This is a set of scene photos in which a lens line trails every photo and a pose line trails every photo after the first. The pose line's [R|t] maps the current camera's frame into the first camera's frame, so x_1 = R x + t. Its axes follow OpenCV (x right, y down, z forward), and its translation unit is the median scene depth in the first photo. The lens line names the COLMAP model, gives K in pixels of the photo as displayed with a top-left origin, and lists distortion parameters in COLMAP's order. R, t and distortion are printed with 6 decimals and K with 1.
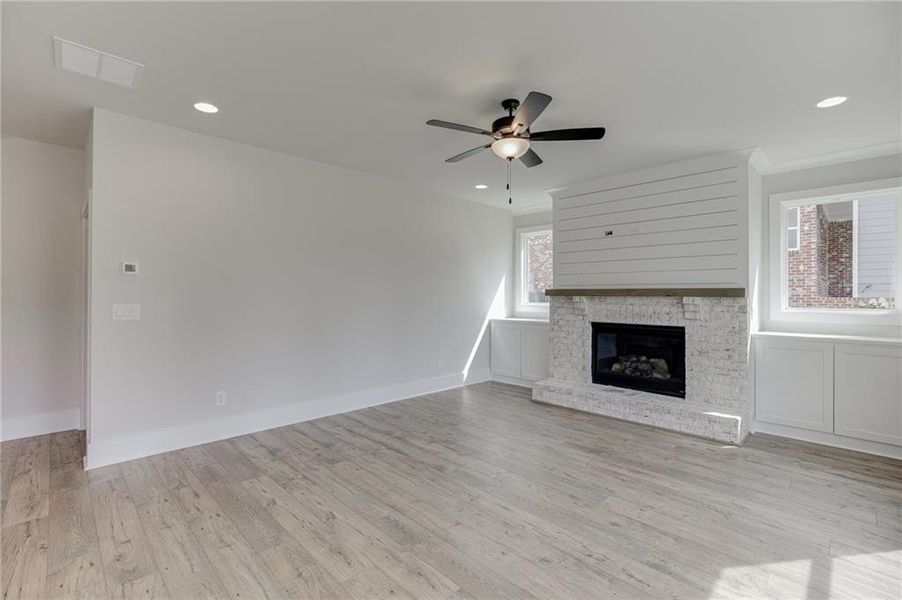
lens RADIAL K [[406.0, 0, 449.4], [0, 406.0, 294.5], [0, 0, 1]] dist [-0.018224, 0.007757]
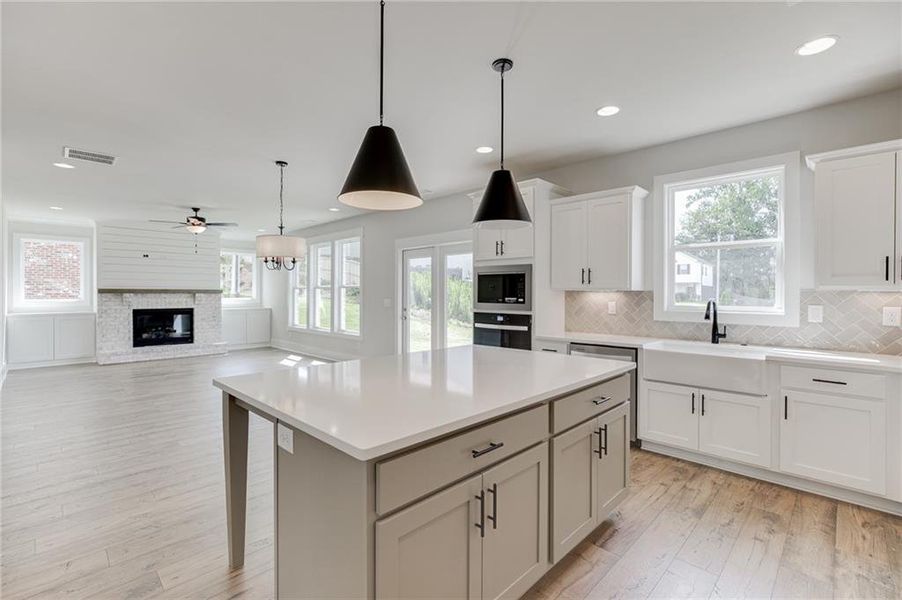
lens RADIAL K [[406.0, 0, 449.4], [0, 406.0, 294.5], [0, 0, 1]] dist [-0.018224, 0.007757]
pose [[-0.014704, -0.005840, 0.999875, -1.504731], [-0.004799, 0.999972, 0.005770, -0.007542], [-0.999880, -0.004714, -0.014731, -0.277921]]
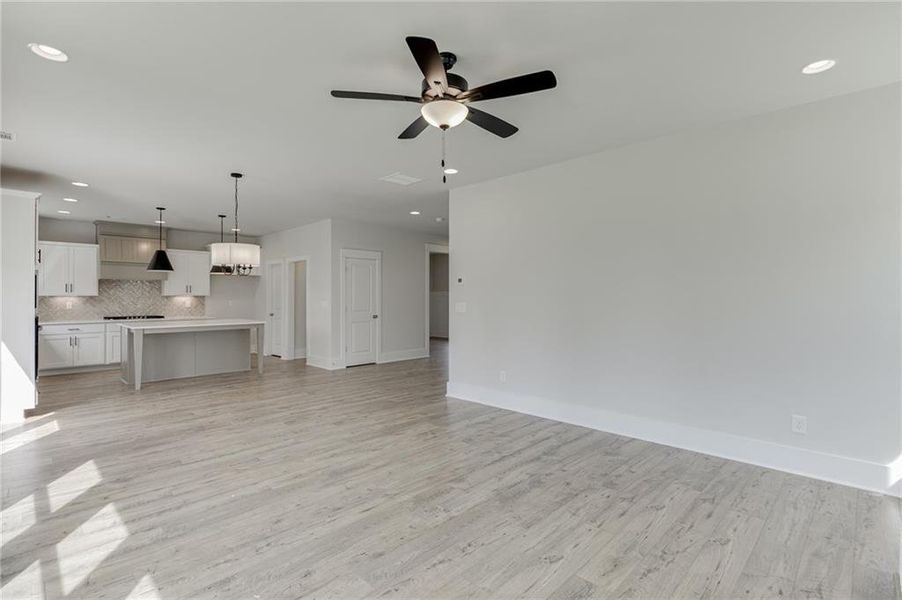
lens RADIAL K [[429.9, 0, 449.4], [0, 429.9, 295.7], [0, 0, 1]] dist [-0.012412, 0.000810]
pose [[0.014018, -0.006944, -0.999878, 0.704158], [0.005144, 0.999963, -0.006873, 0.004792], [0.999889, -0.005047, 0.014053, 0.698068]]
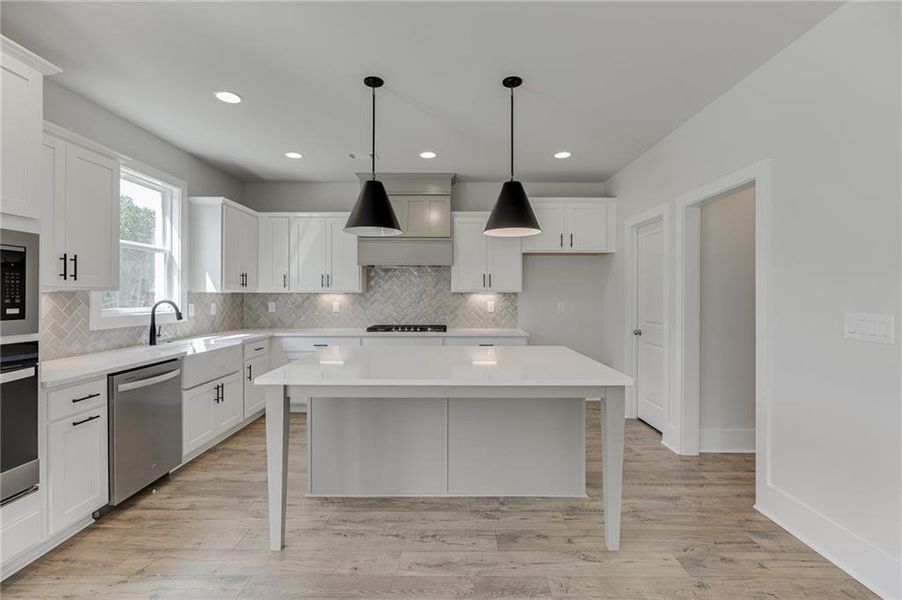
lens RADIAL K [[406.7, 0, 449.2], [0, 406.7, 294.3], [0, 0, 1]] dist [-0.009780, 0.000638]
pose [[-0.708294, -0.003168, -0.705910, -0.551901], [-0.000164, 0.999991, -0.004323, -0.005342], [0.705918, -0.002946, -0.708288, 0.167402]]
